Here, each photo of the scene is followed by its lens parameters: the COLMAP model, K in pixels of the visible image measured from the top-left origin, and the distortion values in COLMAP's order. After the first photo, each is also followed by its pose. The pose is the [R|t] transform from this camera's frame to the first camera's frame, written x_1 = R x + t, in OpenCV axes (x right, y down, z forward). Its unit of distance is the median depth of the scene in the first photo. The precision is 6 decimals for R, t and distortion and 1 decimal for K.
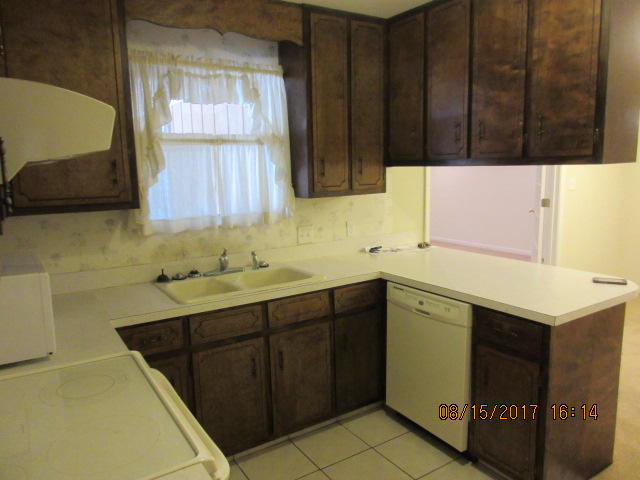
lens RADIAL K [[479.1, 0, 320.4], [0, 479.1, 241.0], [0, 0, 1]] dist [-0.012515, 0.002863]
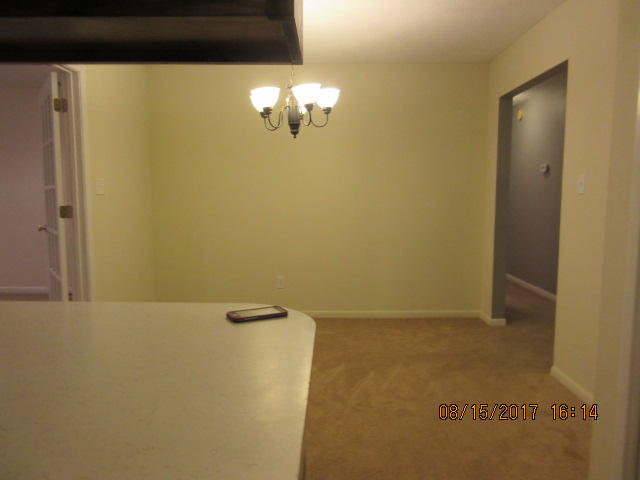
lens RADIAL K [[479.1, 0, 320.5], [0, 479.1, 242.3], [0, 0, 1]] dist [-0.012515, 0.002863]
pose [[0.567248, -0.067209, 0.820800, 0.108619], [0.119310, 0.992856, -0.001157, 0.007151], [-0.814859, 0.098586, 0.571214, 0.302965]]
